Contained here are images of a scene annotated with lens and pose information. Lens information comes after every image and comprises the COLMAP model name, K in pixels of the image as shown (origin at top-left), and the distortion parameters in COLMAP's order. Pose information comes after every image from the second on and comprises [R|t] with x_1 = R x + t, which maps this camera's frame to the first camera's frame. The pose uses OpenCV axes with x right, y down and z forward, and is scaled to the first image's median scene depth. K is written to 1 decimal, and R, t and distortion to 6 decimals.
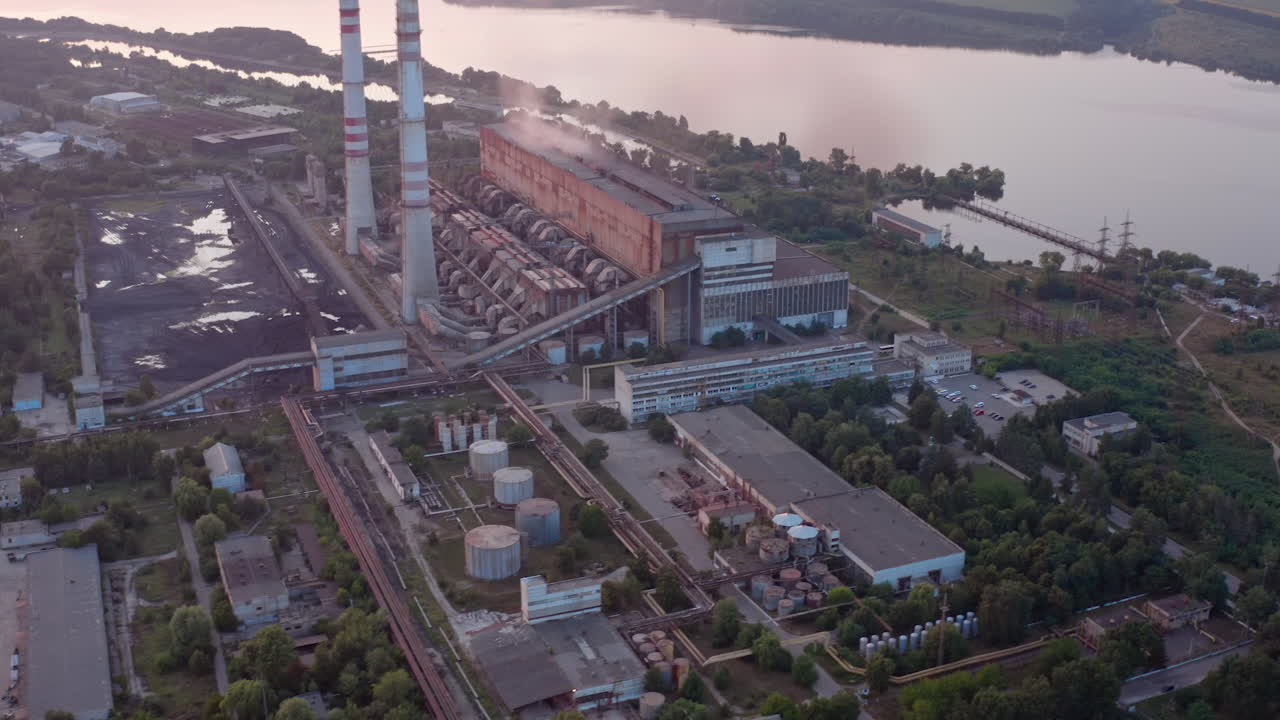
lens RADIAL K [[1412.9, 0, 640.0], [0, 1412.9, 360.0], [0, 0, 1]] dist [-0.200356, 0.007616]
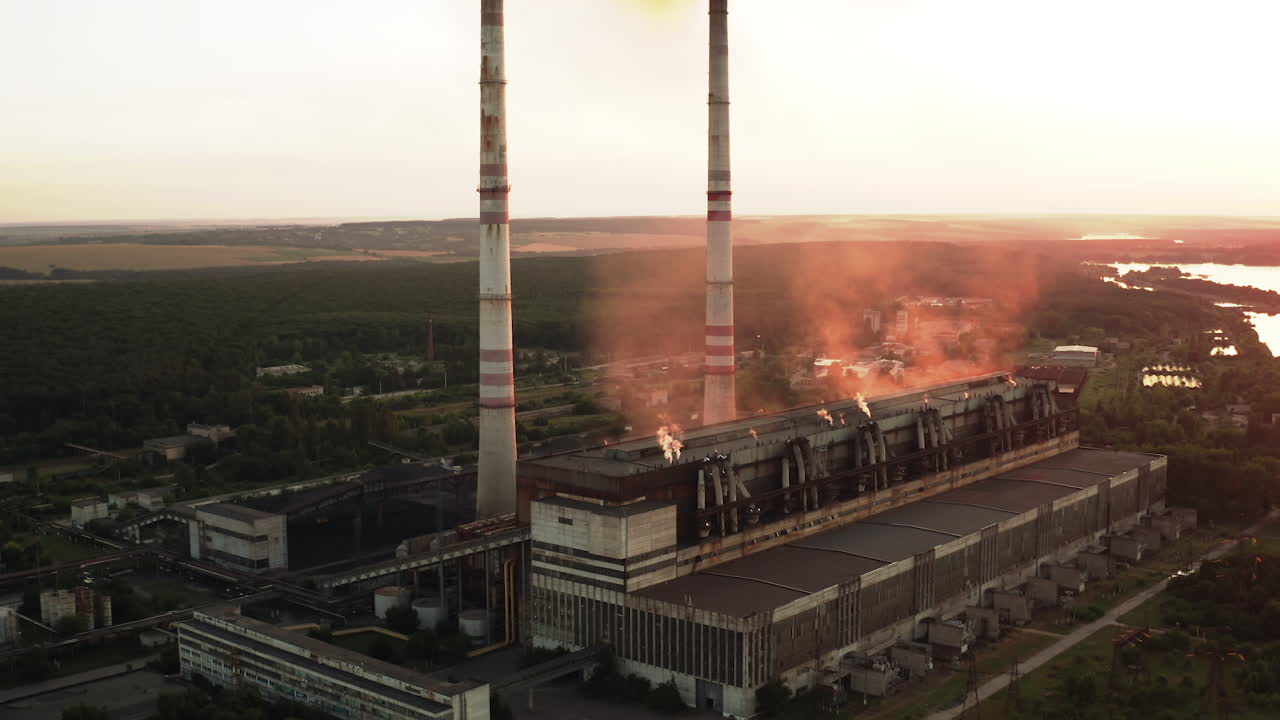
lens RADIAL K [[1412.9, 0, 640.0], [0, 1412.9, 360.0], [0, 0, 1]] dist [-0.200356, 0.007616]
pose [[0.458974, 0.088178, -0.884063, 0.615643], [-0.285578, 0.956899, -0.052818, -0.122228], [0.841302, 0.276711, 0.464373, 0.720739]]
